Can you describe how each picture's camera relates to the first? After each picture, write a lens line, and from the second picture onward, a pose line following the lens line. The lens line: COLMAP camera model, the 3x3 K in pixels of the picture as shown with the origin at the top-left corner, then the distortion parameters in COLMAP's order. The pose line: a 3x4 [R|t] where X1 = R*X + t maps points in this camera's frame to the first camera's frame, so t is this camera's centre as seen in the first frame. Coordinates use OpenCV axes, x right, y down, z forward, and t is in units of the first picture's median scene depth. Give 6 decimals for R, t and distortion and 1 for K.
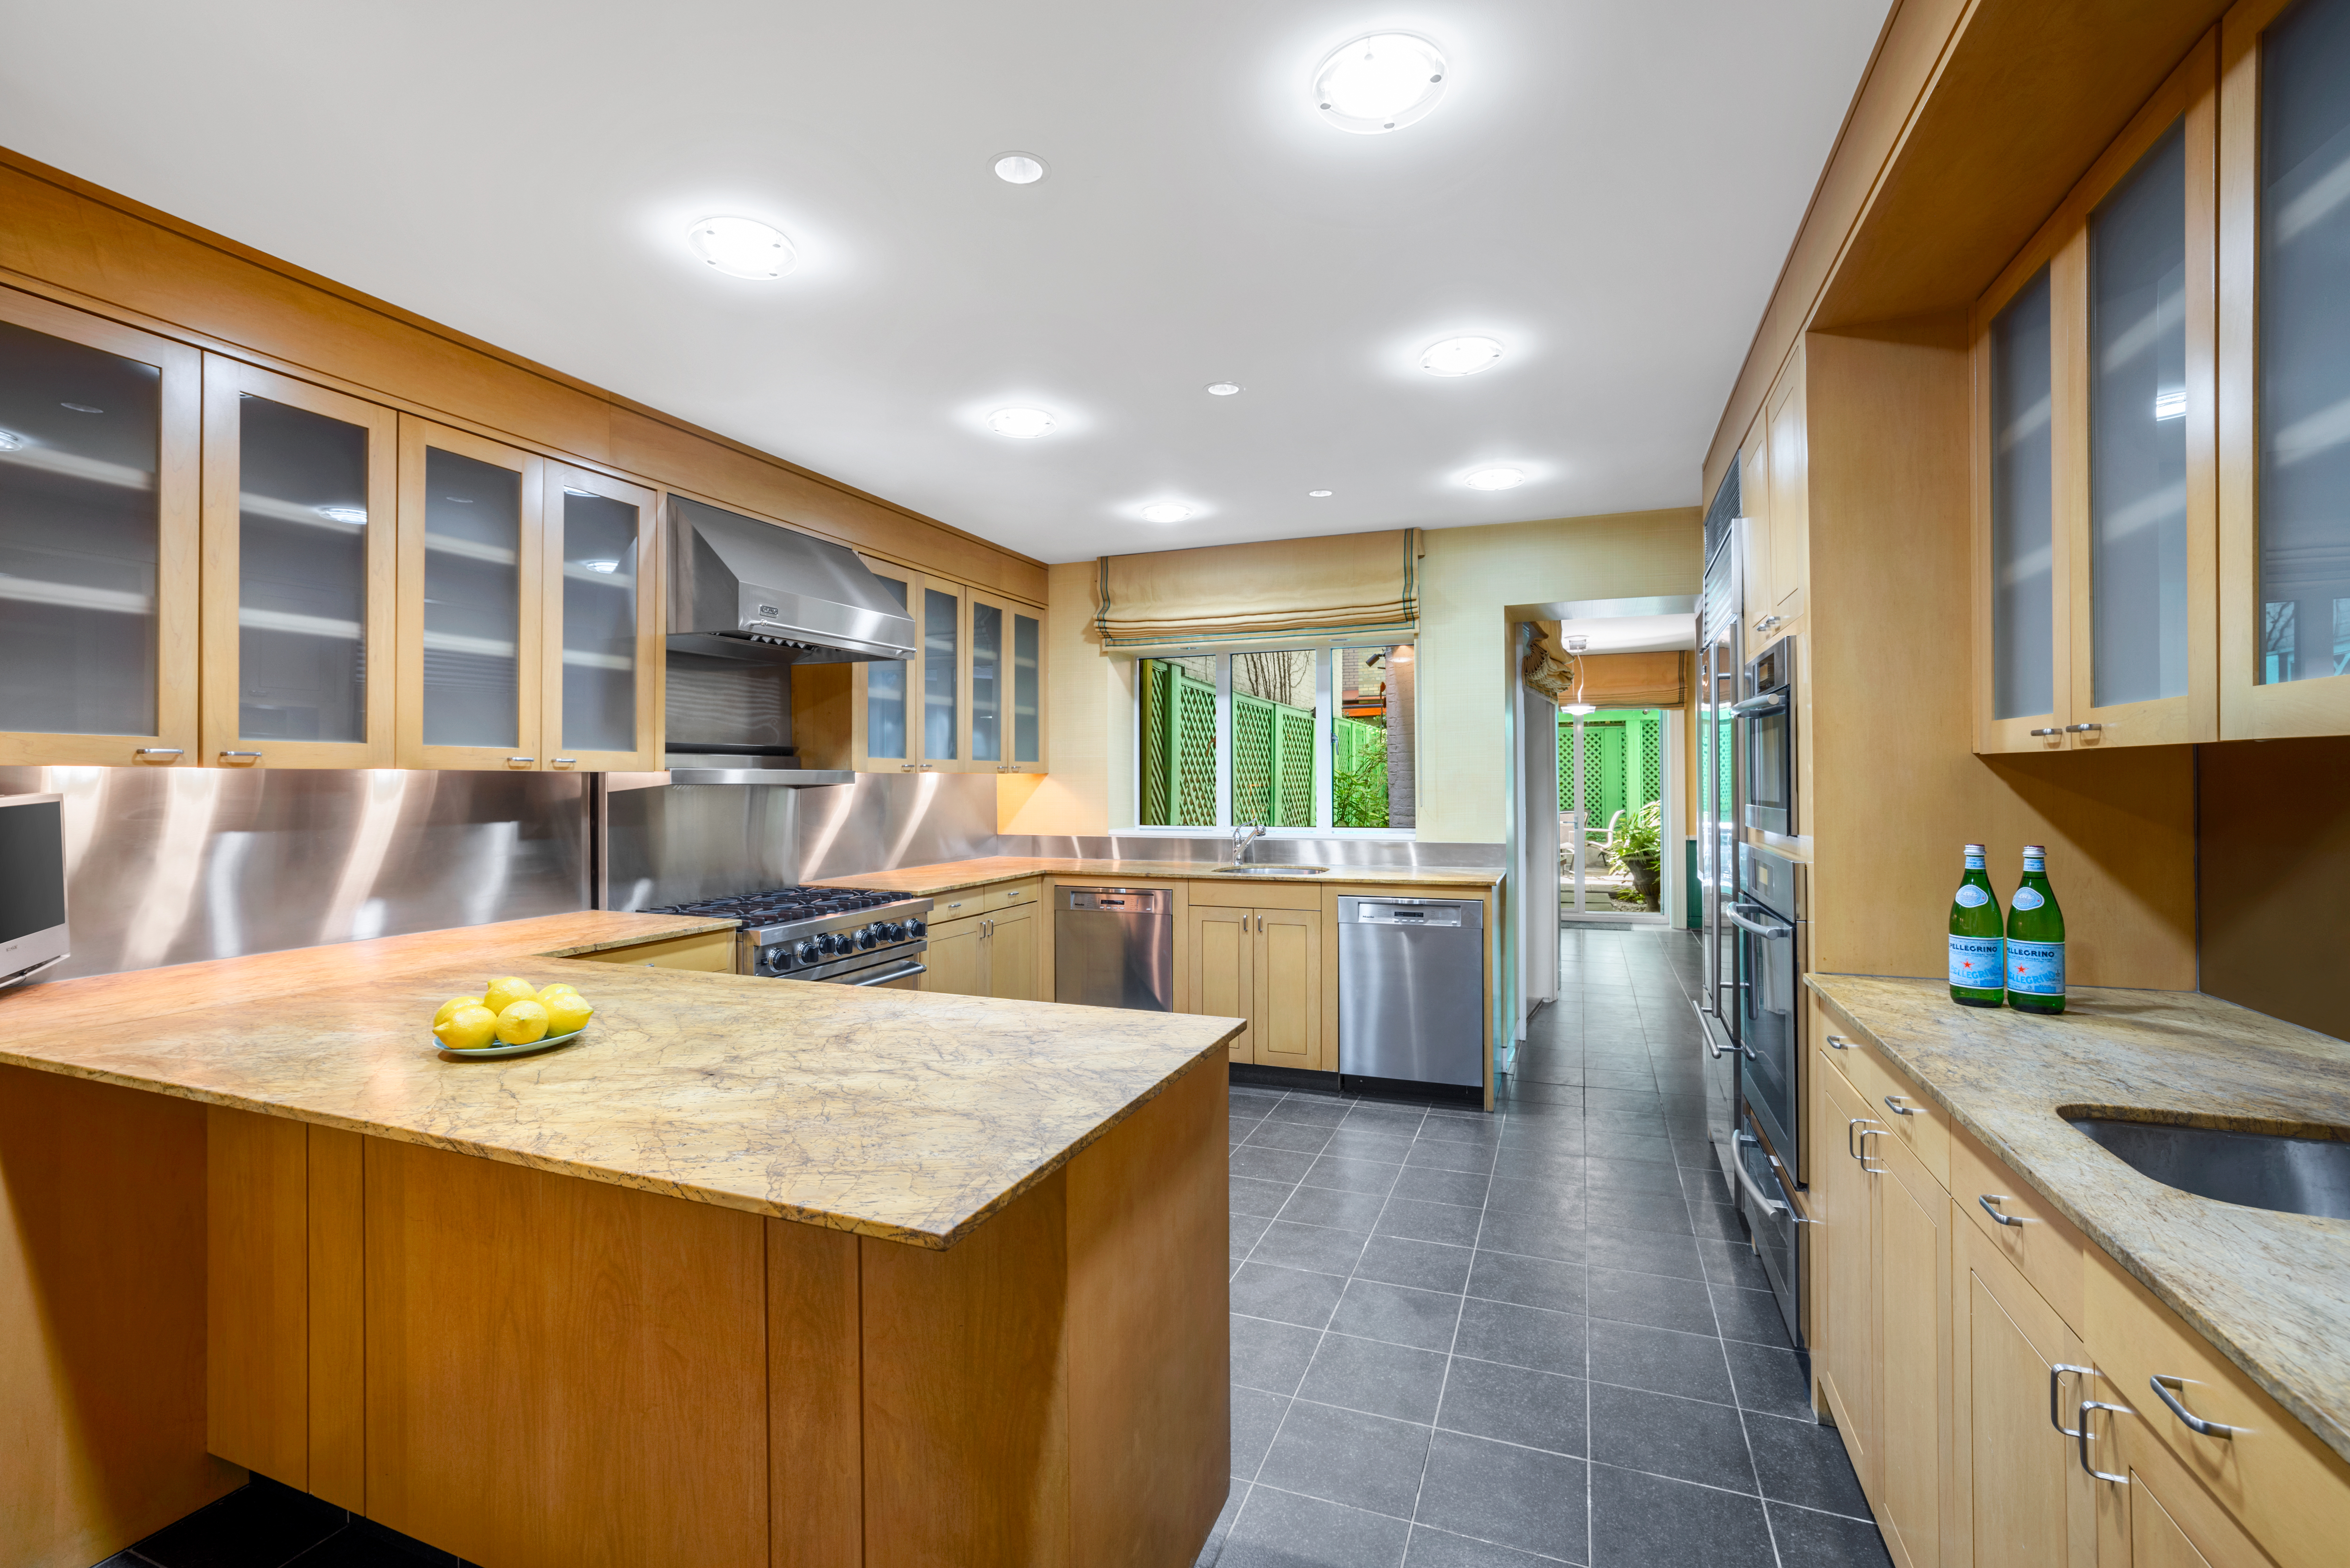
lens RADIAL K [[1009.8, 0, 1175.0], [0, 1009.8, 784.0], [0, 0, 1]] dist [0.000039, -0.000003]
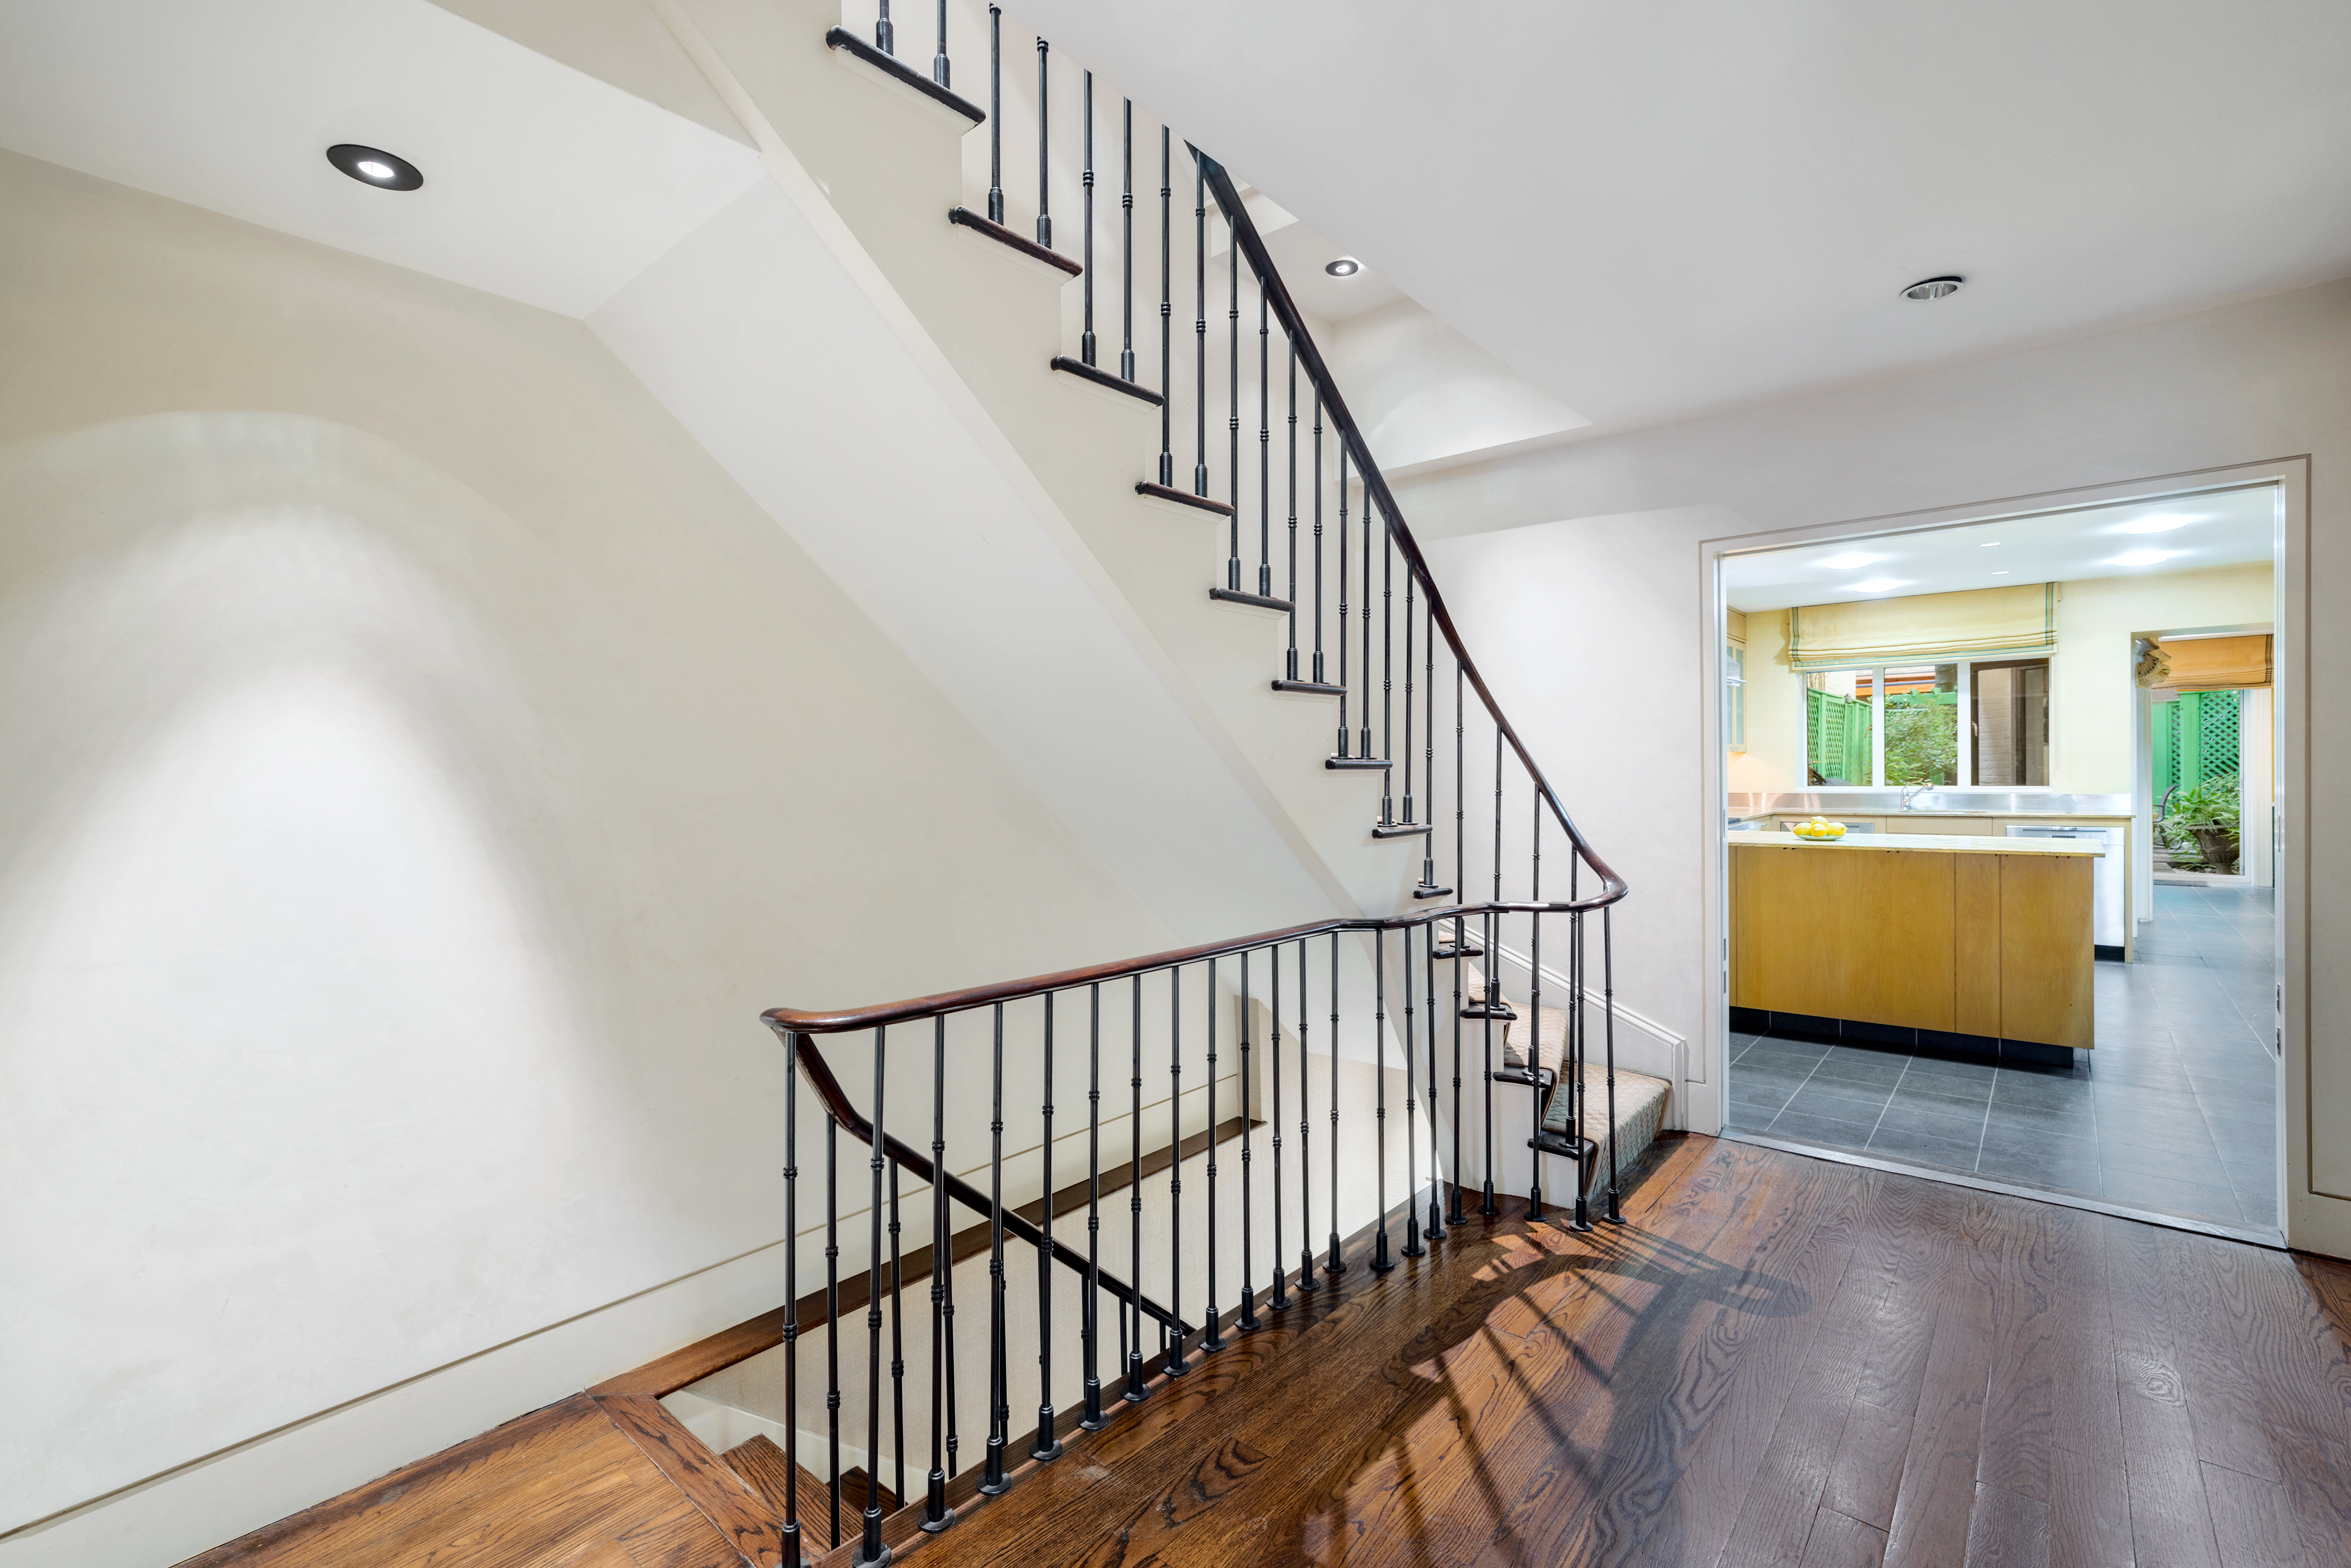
lens RADIAL K [[1073.2, 0, 1175.5], [0, 1073.2, 784.0], [0, 0, 1]] dist [-0.001280, -0.000231]
pose [[0.951628, -0.004088, -0.307225, -0.461149], [0.009203, 0.999842, 0.015202, 0.006098], [0.307114, -0.017294, 0.951516, -0.813559]]
